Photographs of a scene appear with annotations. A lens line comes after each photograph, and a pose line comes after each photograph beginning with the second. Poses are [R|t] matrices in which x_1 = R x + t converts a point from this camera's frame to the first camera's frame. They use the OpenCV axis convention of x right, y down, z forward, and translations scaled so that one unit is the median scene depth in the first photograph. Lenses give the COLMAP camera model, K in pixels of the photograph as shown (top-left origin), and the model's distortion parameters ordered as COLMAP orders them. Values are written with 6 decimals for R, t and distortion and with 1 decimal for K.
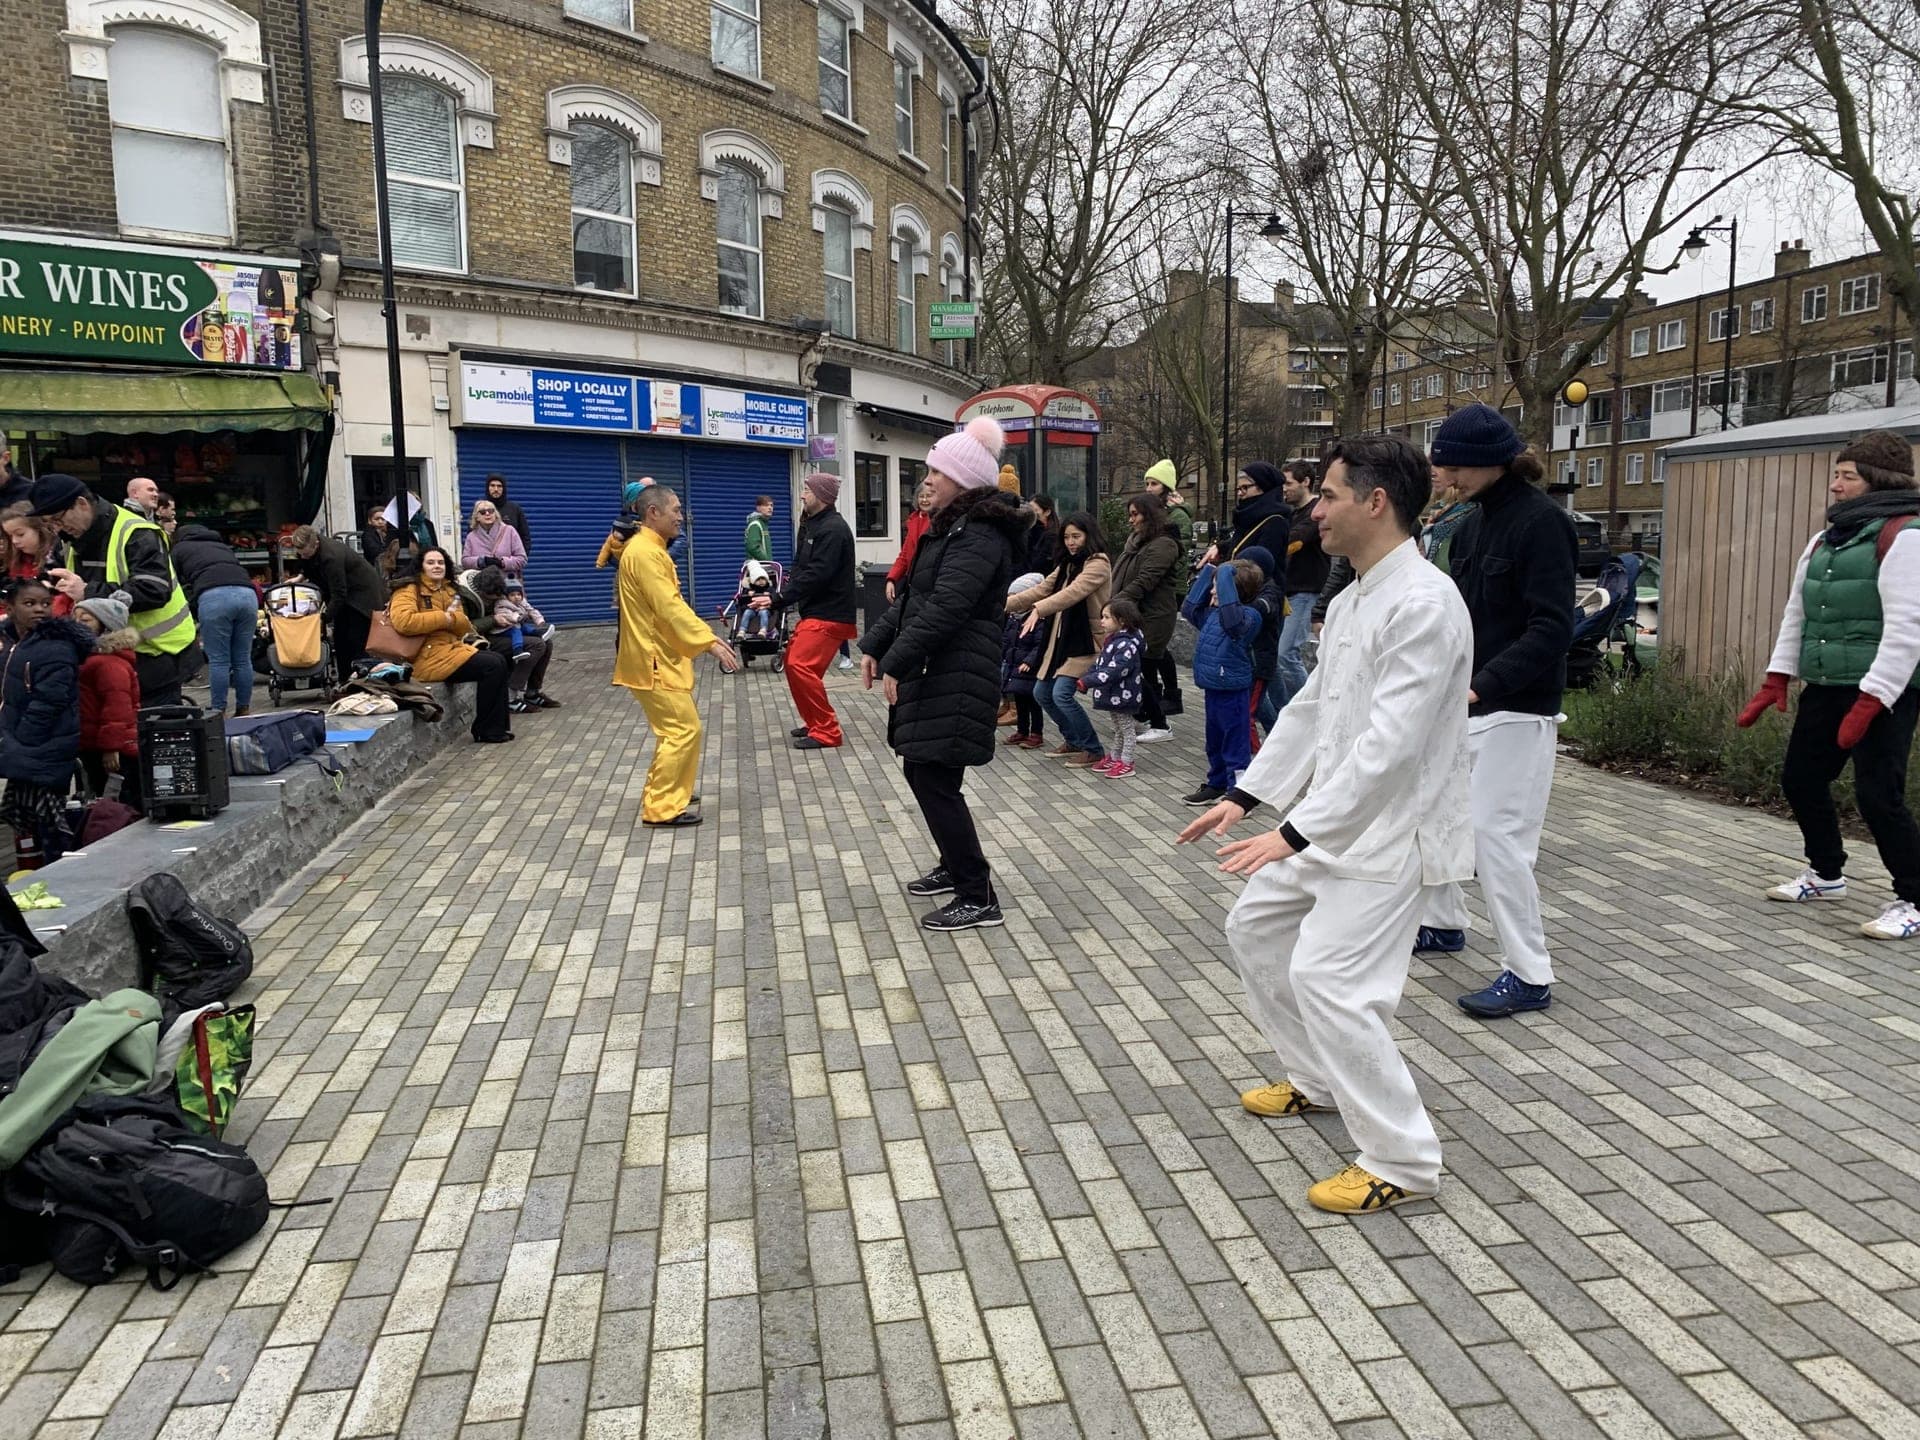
lens RADIAL K [[1448.1, 0, 947.9], [0, 1448.1, 726.3], [0, 0, 1]] dist [0.028423, -0.032759]
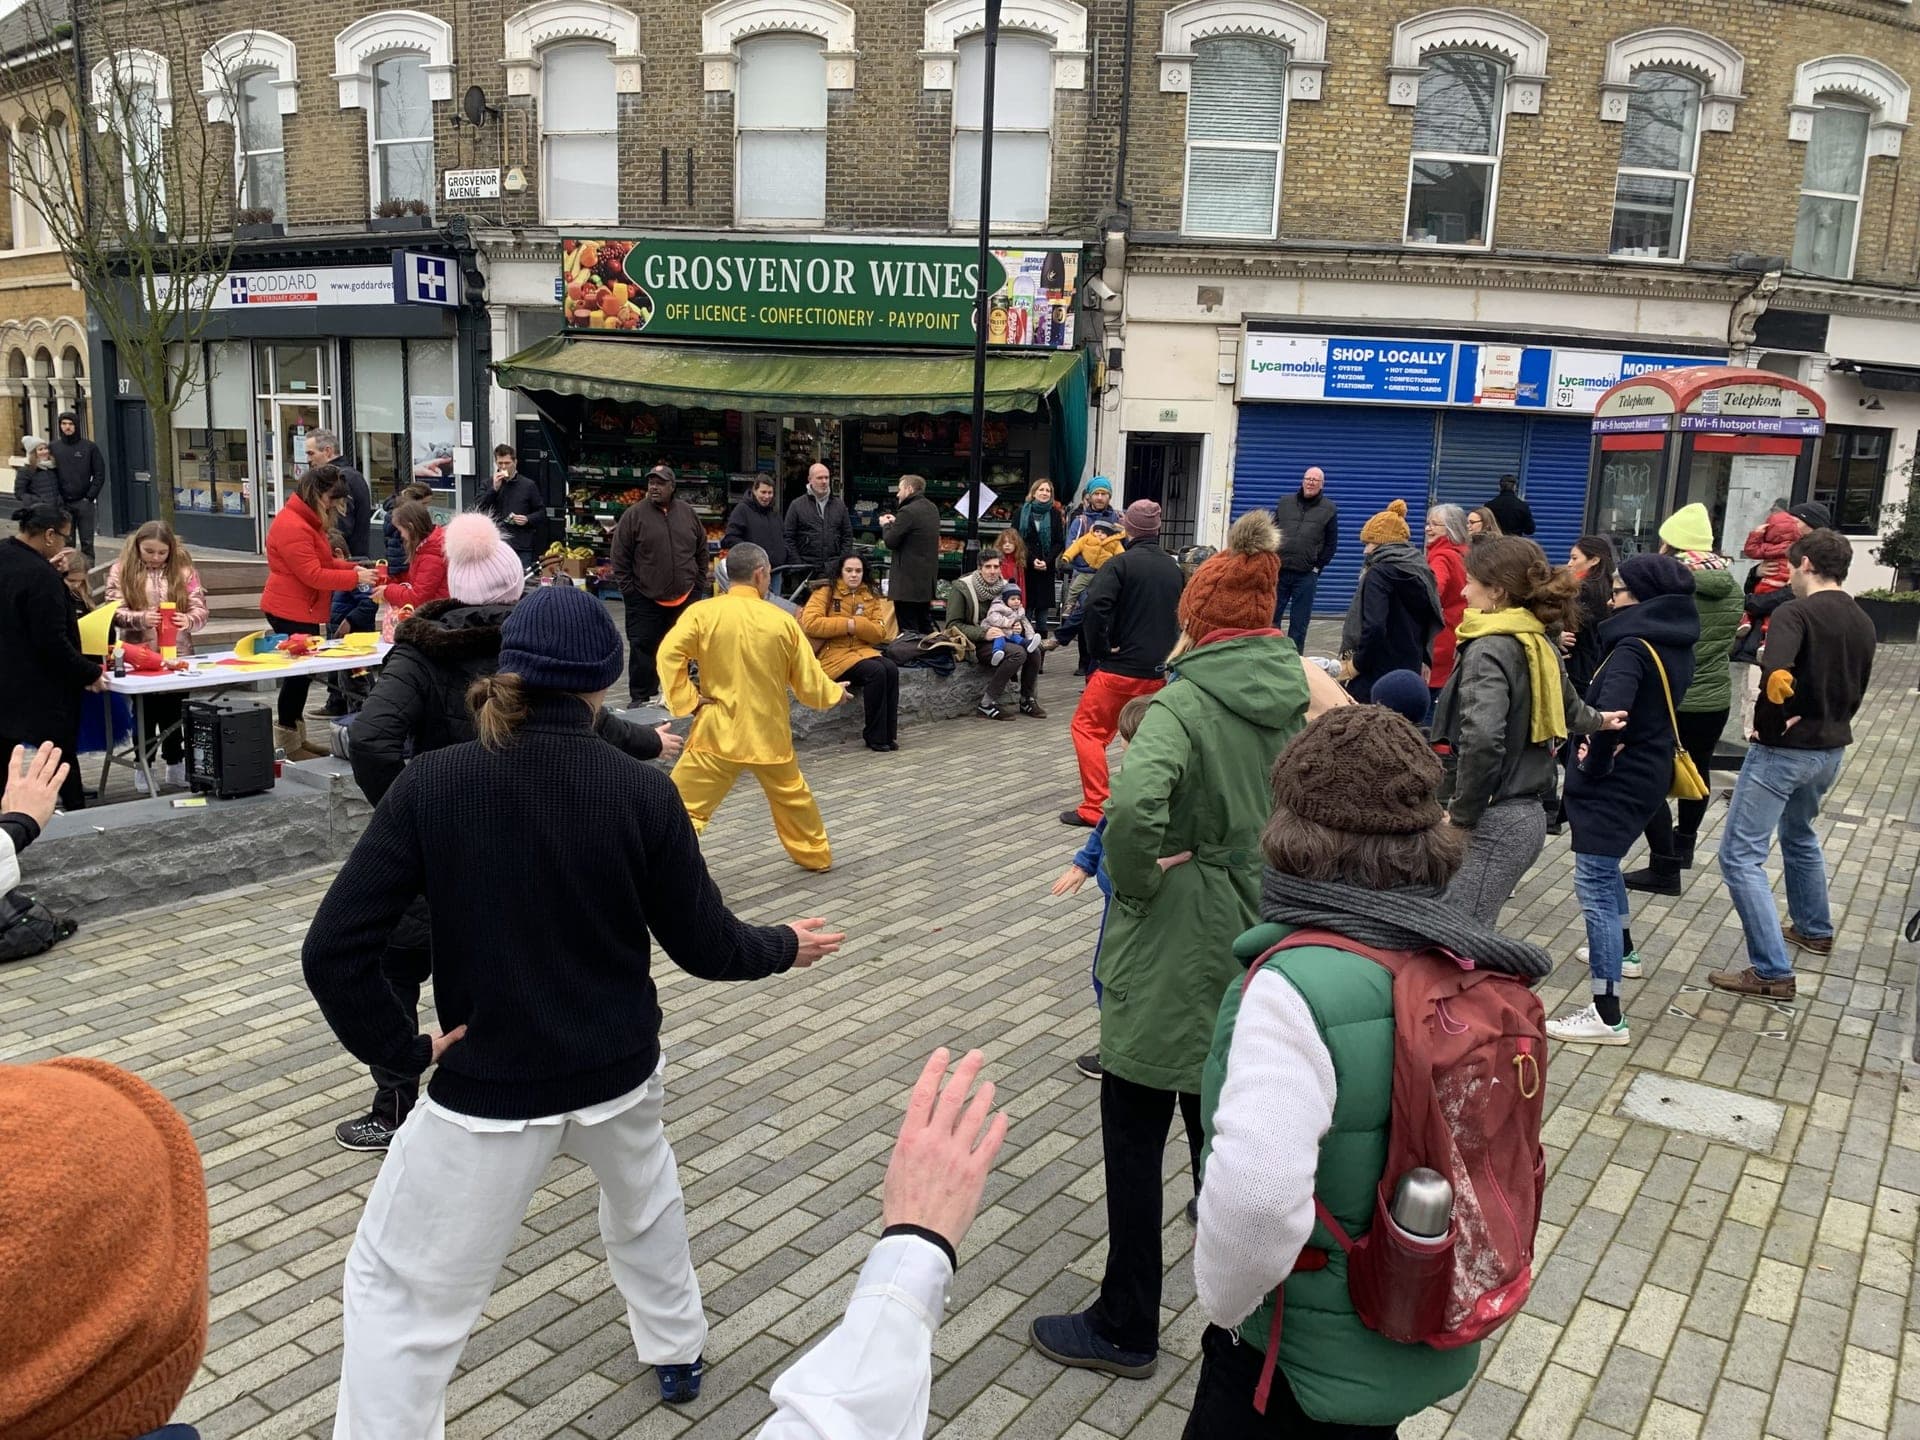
lens RADIAL K [[1448.1, 0, 958.6], [0, 1448.1, 726.3], [0, 0, 1]] dist [0.028423, -0.032759]
pose [[0.717921, 0.162276, -0.676946, 0.219913], [-0.135224, 0.986435, 0.093056, -0.057971], [0.682865, 0.024733, 0.730126, 0.175478]]
